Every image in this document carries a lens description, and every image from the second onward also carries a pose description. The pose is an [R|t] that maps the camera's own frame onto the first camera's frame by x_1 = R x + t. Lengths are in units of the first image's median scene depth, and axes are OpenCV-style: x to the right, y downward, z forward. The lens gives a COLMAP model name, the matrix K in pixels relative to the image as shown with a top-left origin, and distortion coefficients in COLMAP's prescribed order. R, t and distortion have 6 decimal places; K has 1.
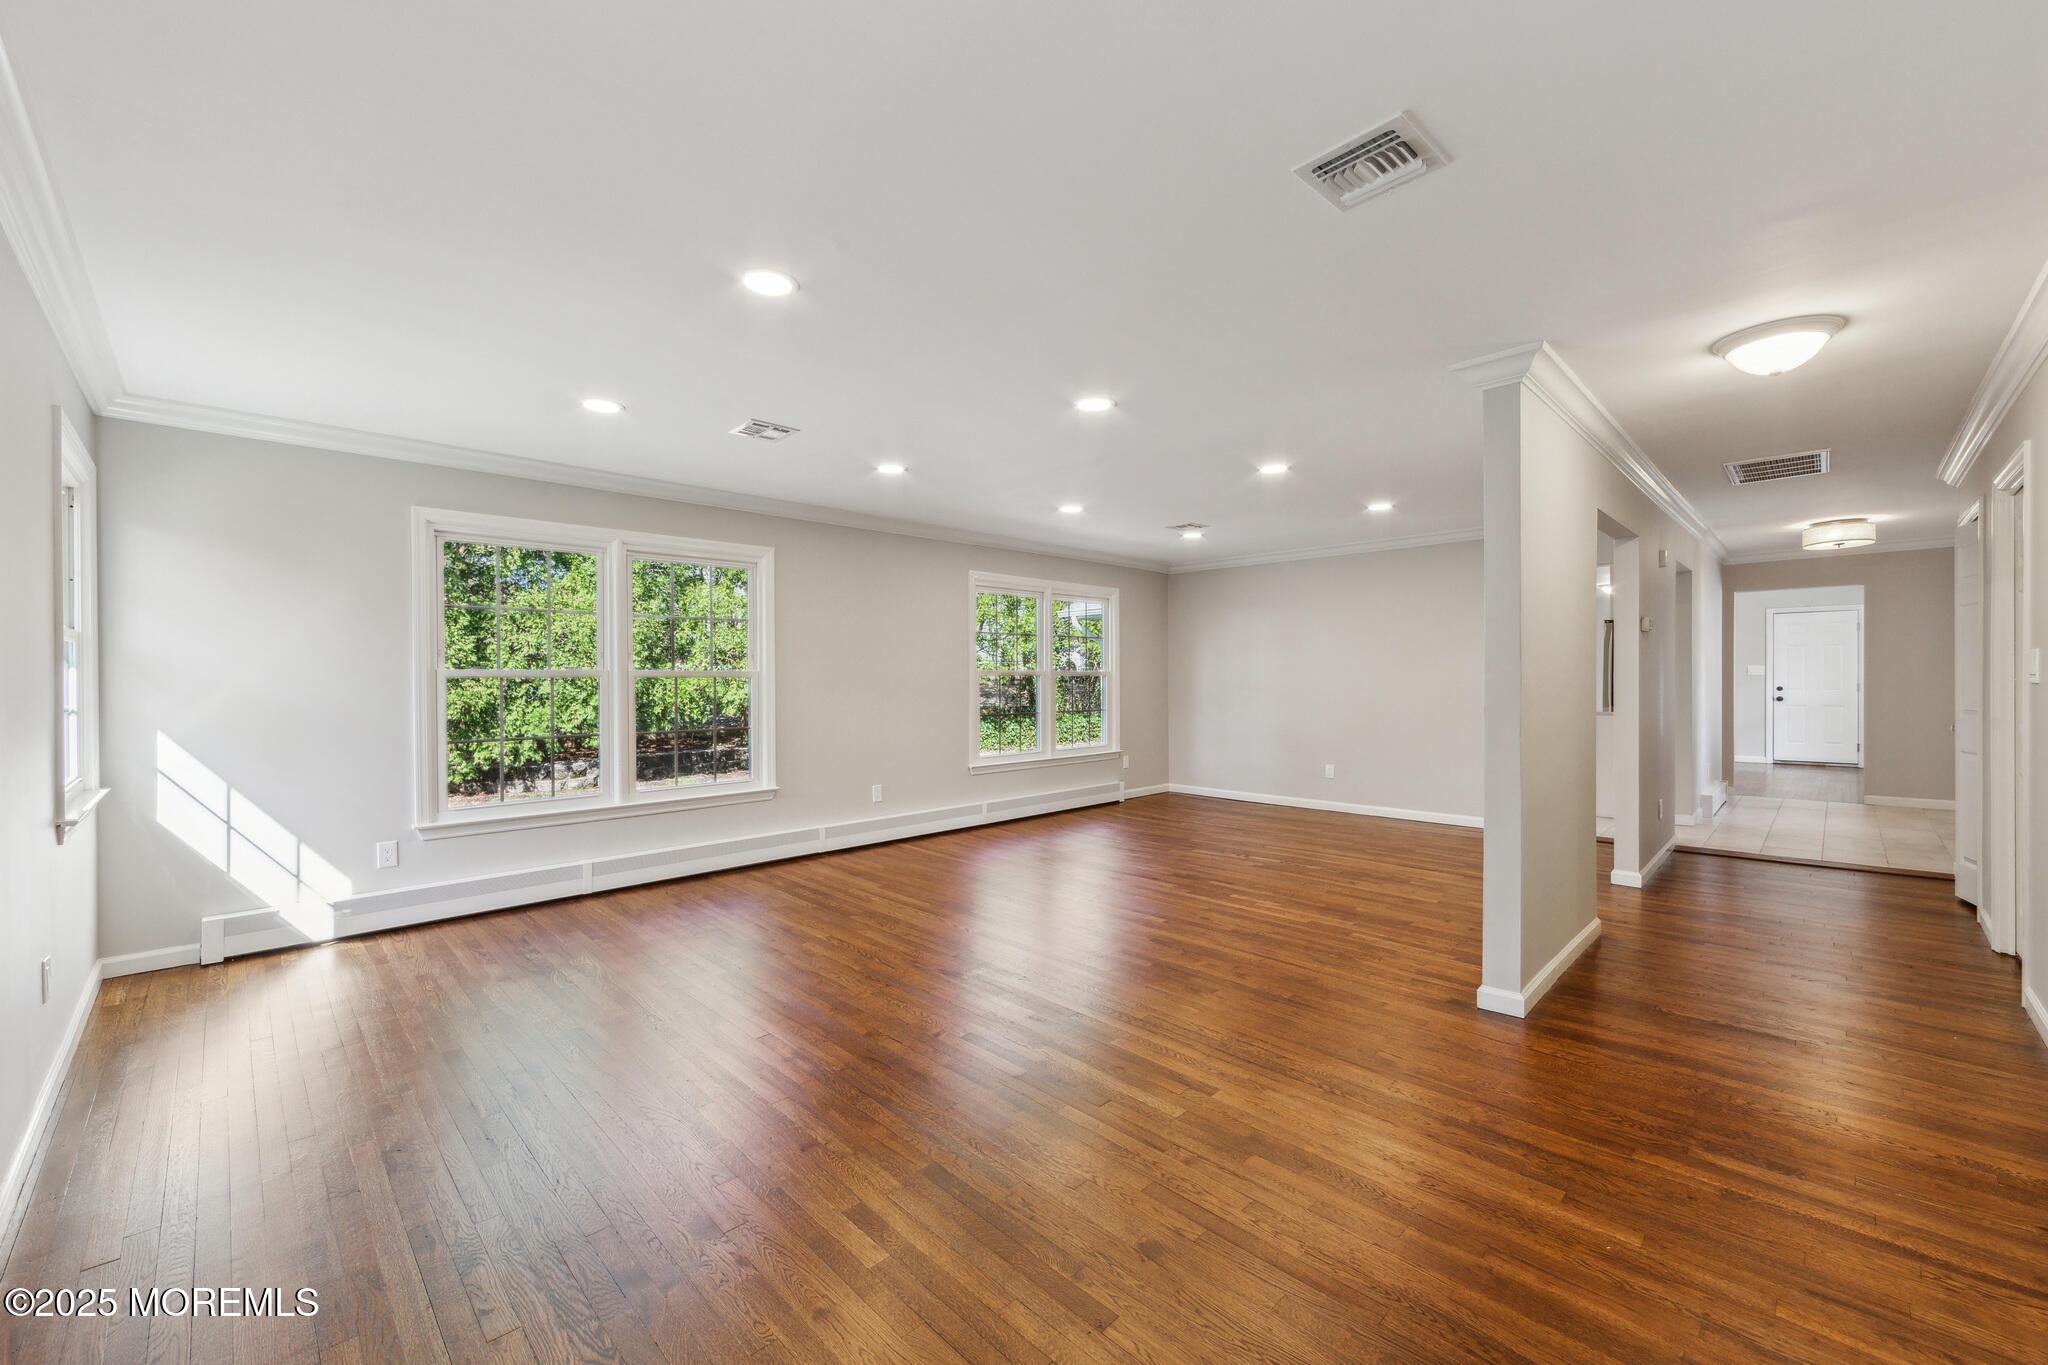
lens RADIAL K [[836.3, 0, 1018.9], [0, 836.3, 685.0], [0, 0, 1]] dist [-0.001718, -0.000377]
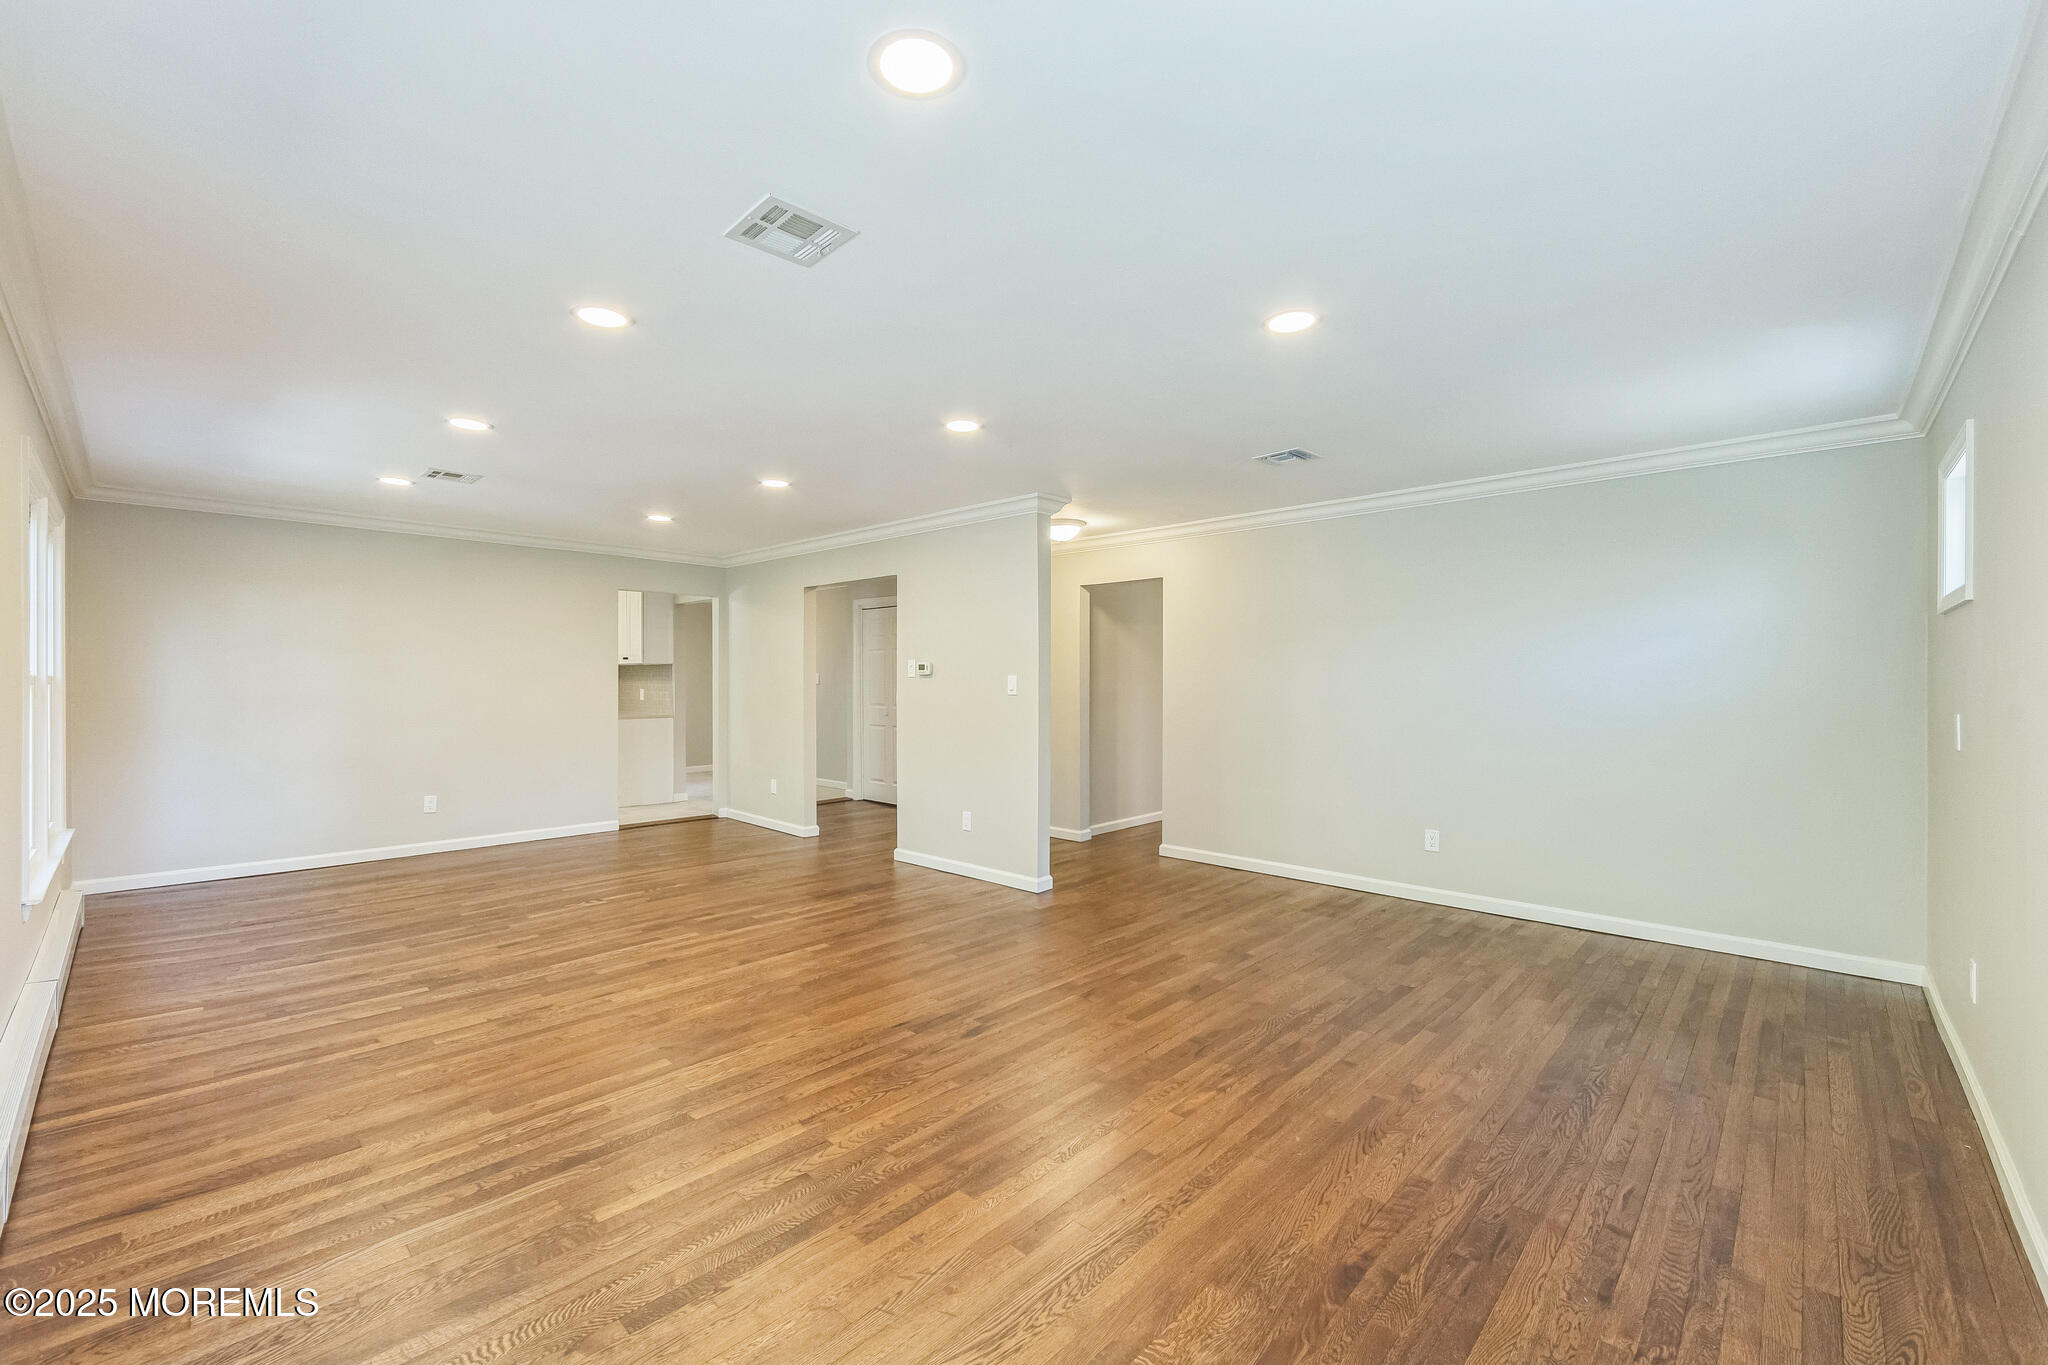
lens RADIAL K [[836.3, 0, 1020.8], [0, 836.3, 682.4], [0, 0, 1]] dist [-0.001718, -0.000377]
pose [[-0.047879, 0.001983, 0.998851, -0.767966], [0.008855, 0.999960, -0.001561, -0.012526], [-0.998814, 0.008770, -0.047894, 0.799875]]
